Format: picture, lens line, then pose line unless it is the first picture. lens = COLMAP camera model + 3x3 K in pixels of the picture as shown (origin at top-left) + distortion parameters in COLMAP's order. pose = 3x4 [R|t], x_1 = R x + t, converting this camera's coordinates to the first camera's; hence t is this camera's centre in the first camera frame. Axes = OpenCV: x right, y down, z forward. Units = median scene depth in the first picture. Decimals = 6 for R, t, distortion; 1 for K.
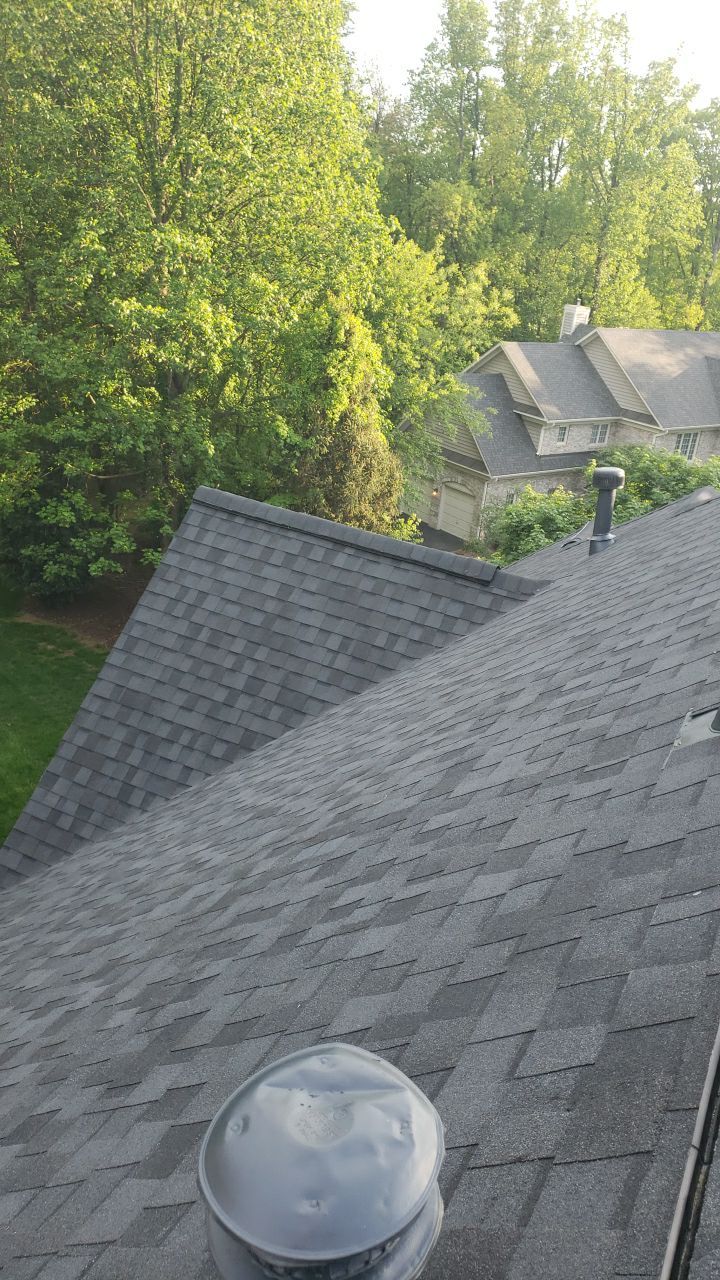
lens RADIAL K [[980.0, 0, 379.3], [0, 980.0, 639.1], [0, 0, 1]] dist [0.047992, -0.033044]
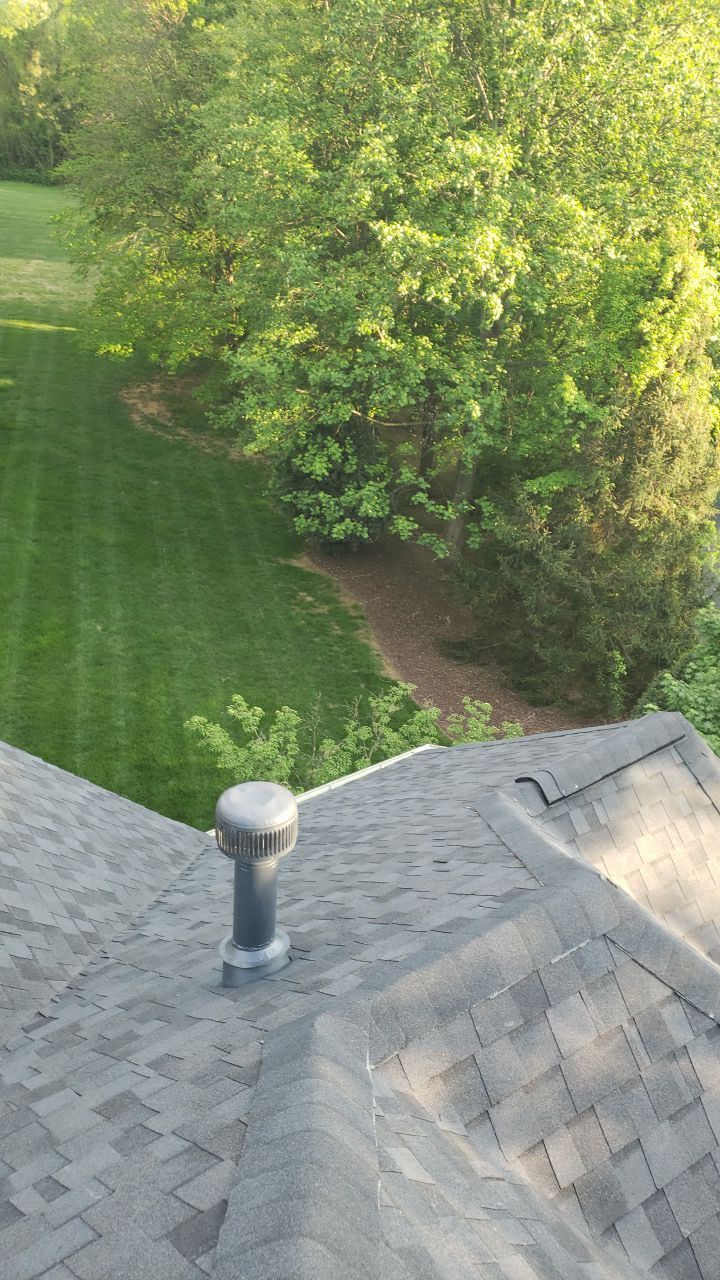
lens RADIAL K [[980.0, 0, 385.3], [0, 980.0, 655.8], [0, 0, 1]] dist [0.047992, -0.033044]
pose [[0.904161, 0.202774, -0.376000, 0.105331], [-0.169231, 0.978173, 0.120574, -0.068730], [0.392242, -0.045387, 0.918742, 0.168986]]
